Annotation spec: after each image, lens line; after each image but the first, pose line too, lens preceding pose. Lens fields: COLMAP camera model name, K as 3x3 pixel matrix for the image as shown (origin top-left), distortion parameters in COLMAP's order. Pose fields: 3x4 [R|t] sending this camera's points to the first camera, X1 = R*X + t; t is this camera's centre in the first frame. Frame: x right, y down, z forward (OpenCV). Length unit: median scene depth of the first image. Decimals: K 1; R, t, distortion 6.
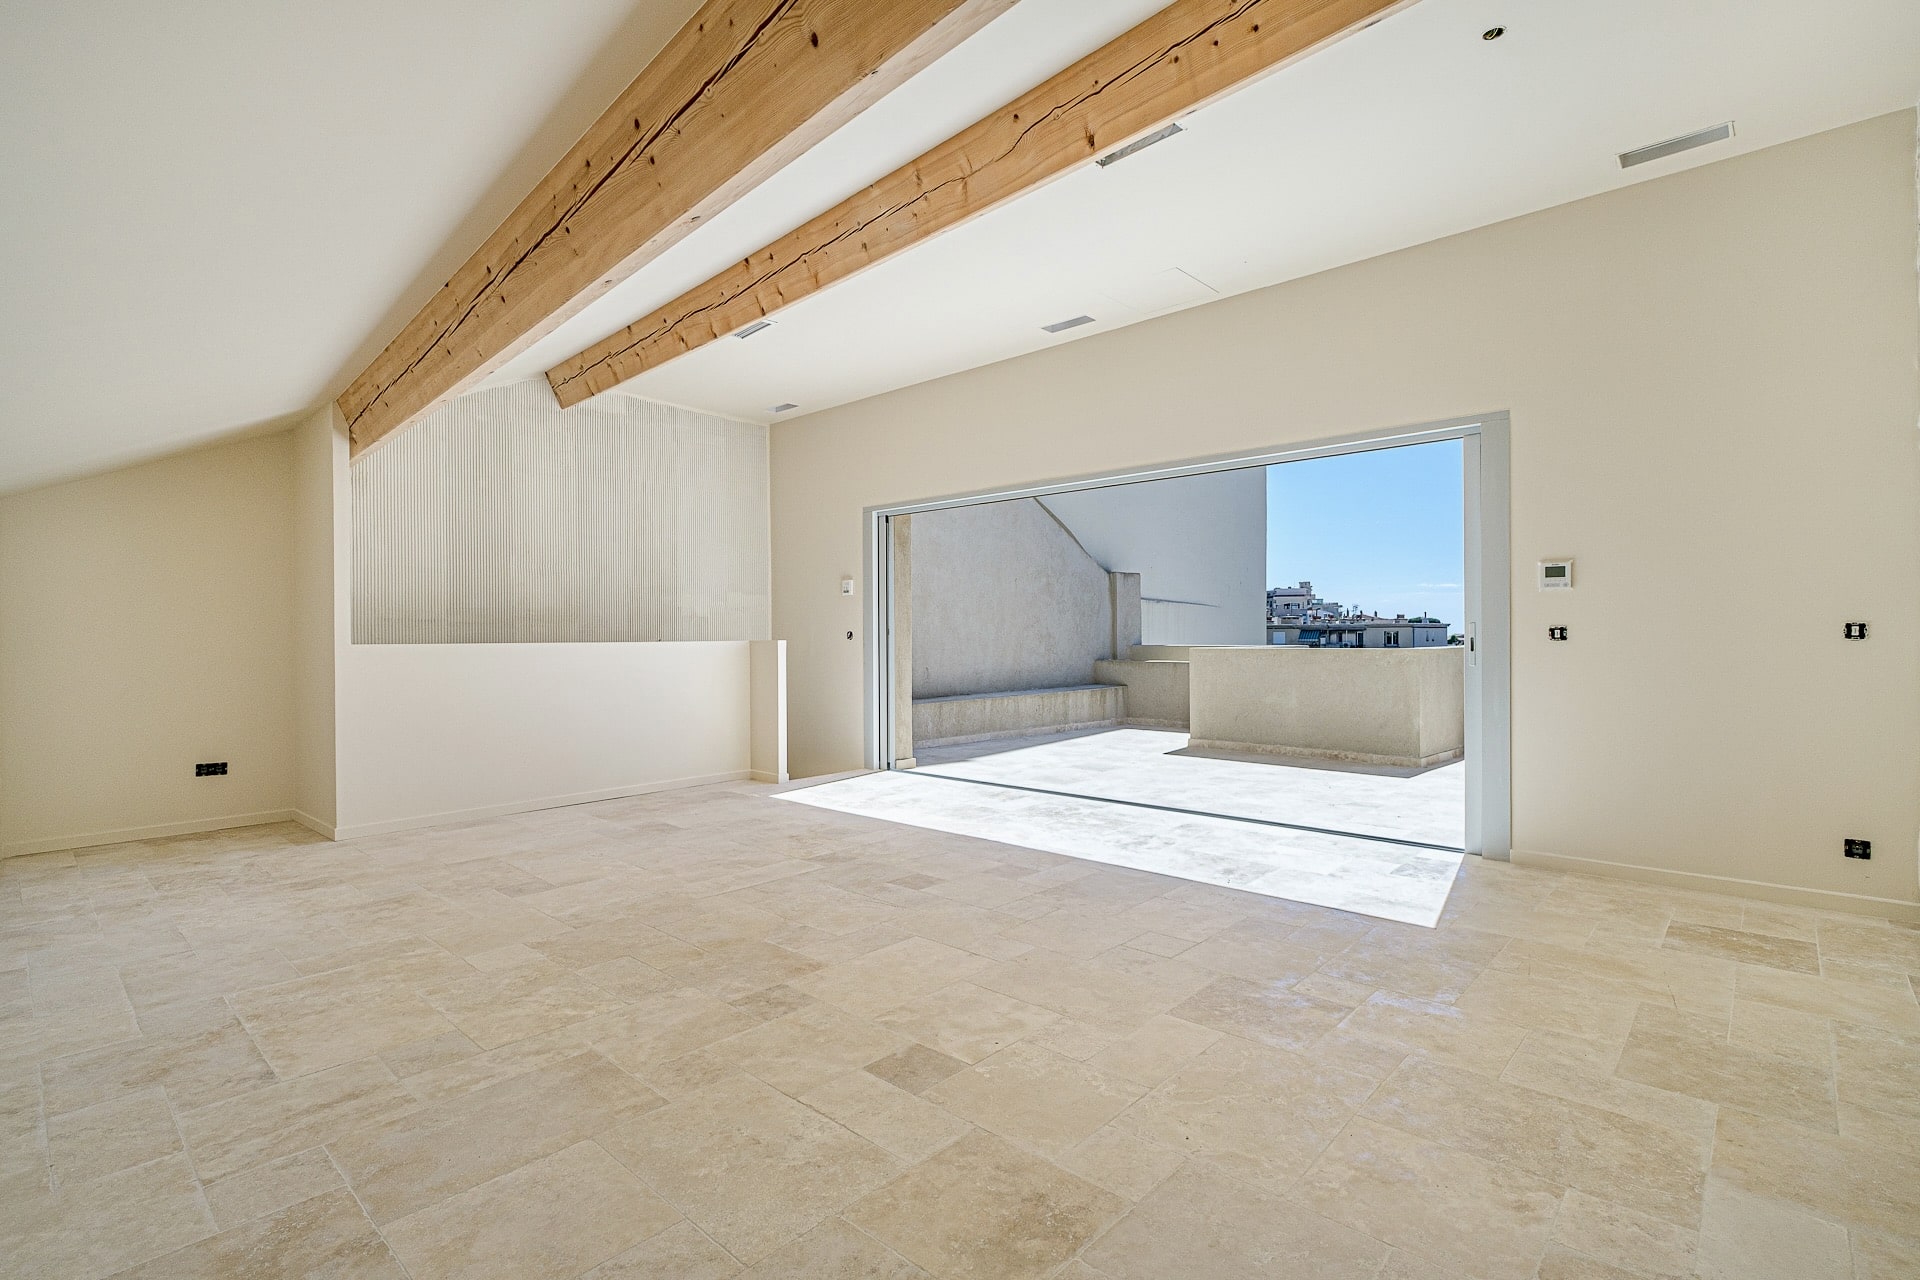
lens RADIAL K [[917.3, 0, 956.9], [0, 917.3, 642.9], [0, 0, 1]] dist [-0.003973, 0.001506]
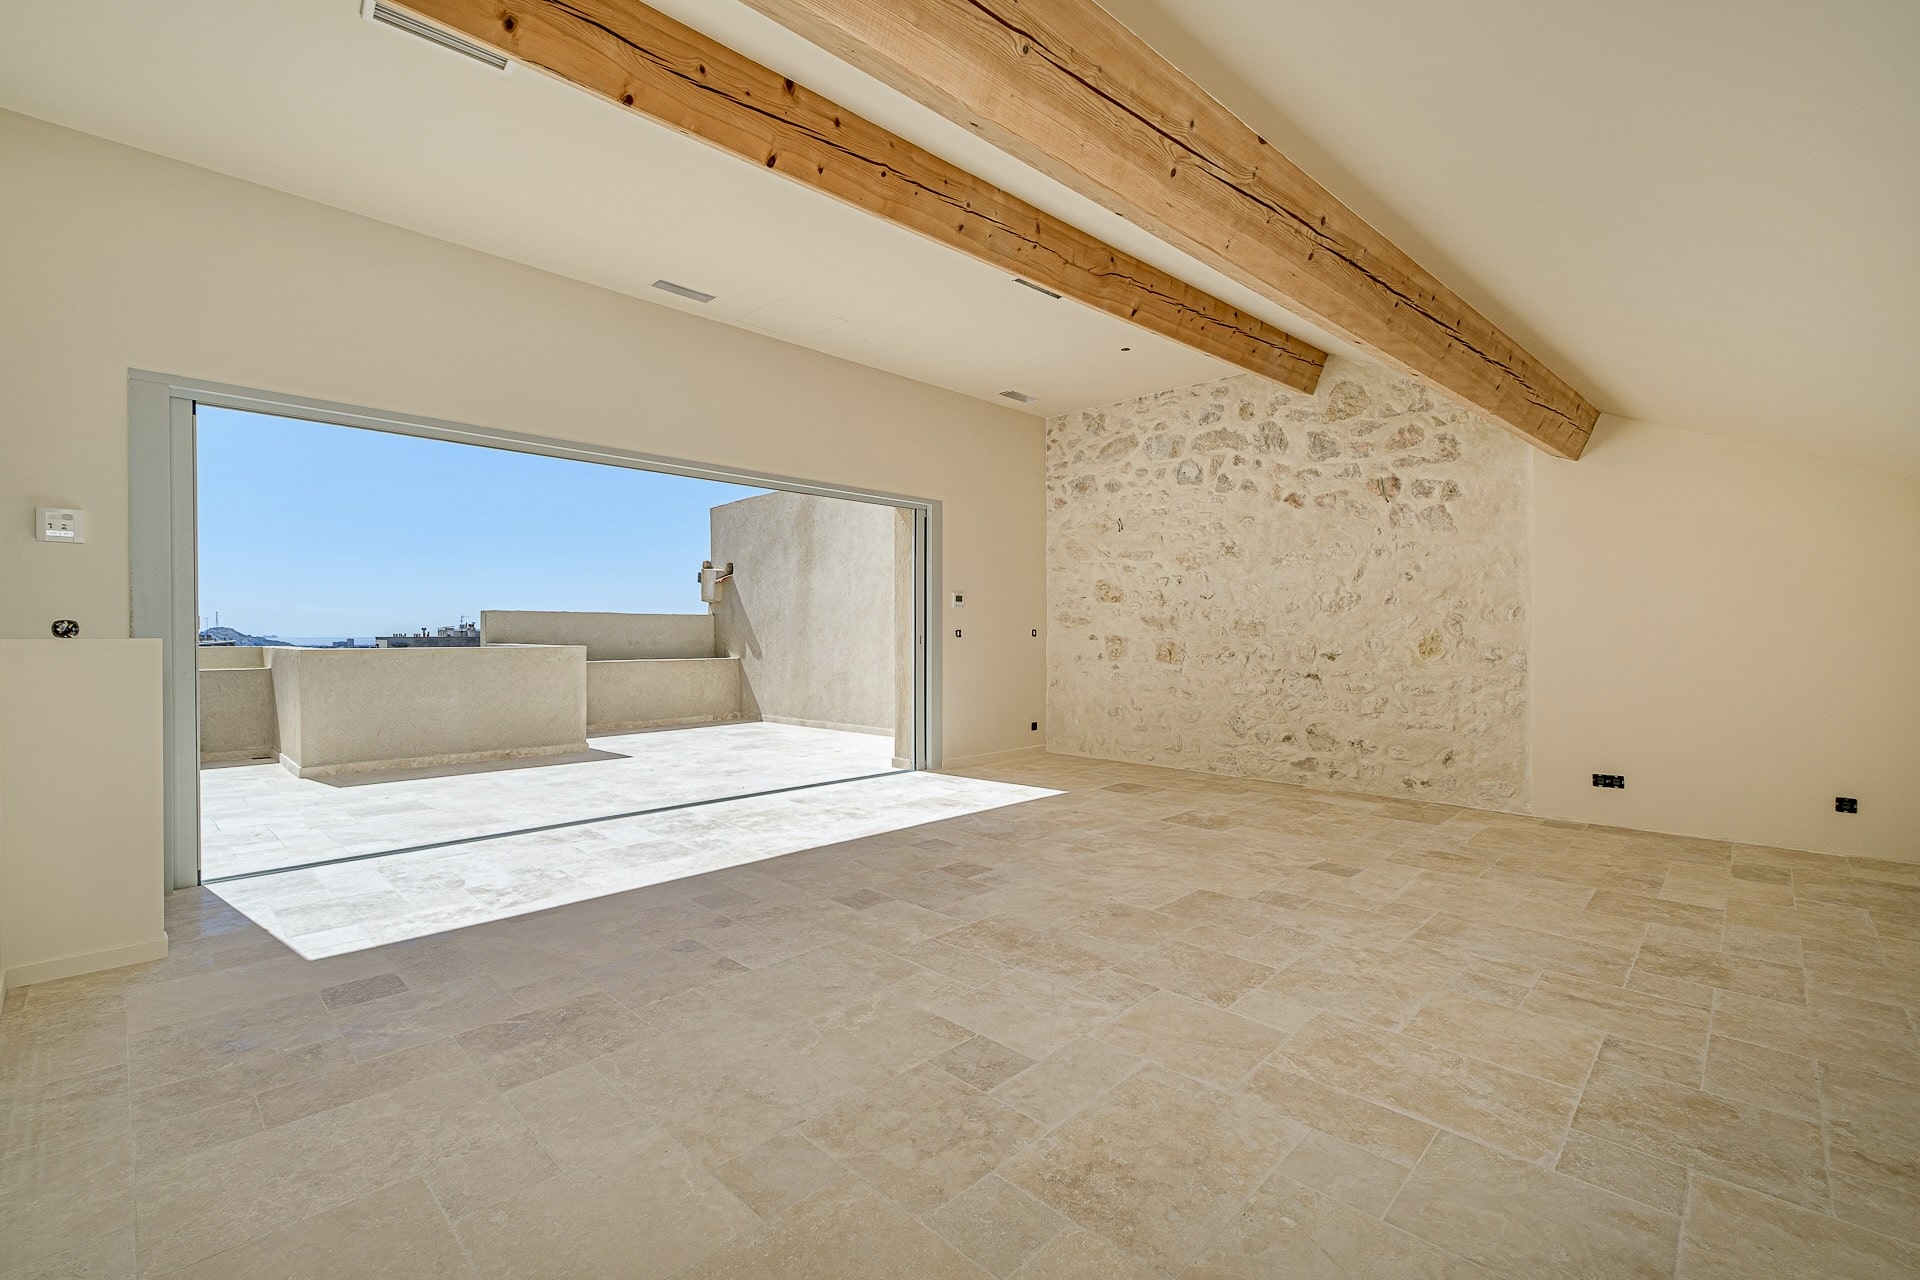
lens RADIAL K [[833.9, 0, 965.7], [0, 833.9, 642.8], [0, 0, 1]] dist [-0.004149, -0.000937]
pose [[0.005856, -0.004298, 0.999974, -1.100895], [0.006613, 0.999969, 0.004260, 0.001283], [-0.999961, 0.006588, 0.005884, 1.114602]]
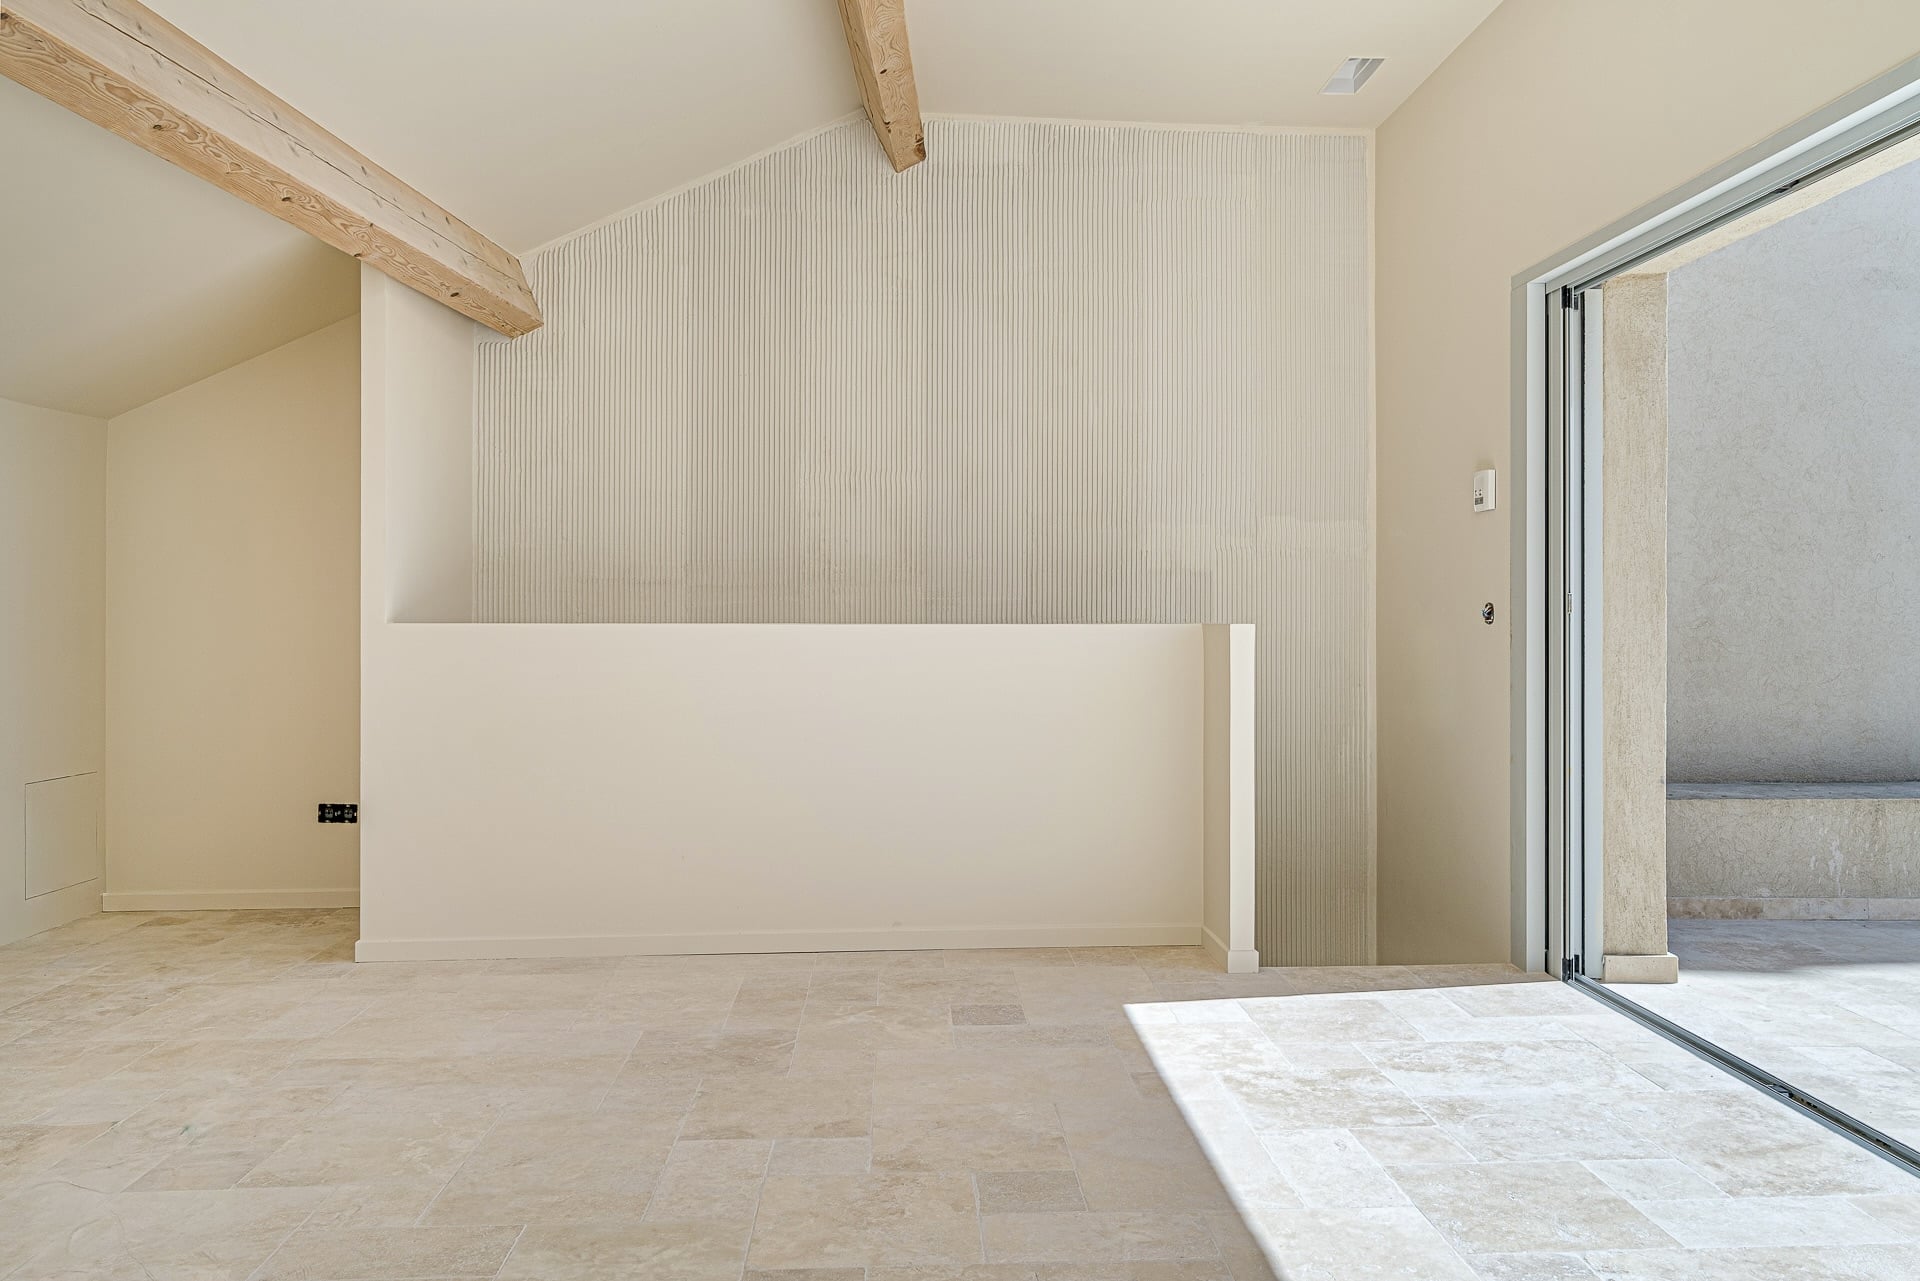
lens RADIAL K [[1453.4, 0, 973.2], [0, 1453.4, 620.6], [0, 0, 1]] dist [0.007519, 0.002861]
pose [[0.721915, 0.010328, -0.691905, 0.315107], [-0.011999, 0.999925, 0.002406, -0.007773], [0.691878, 0.006565, 0.721985, 0.827485]]
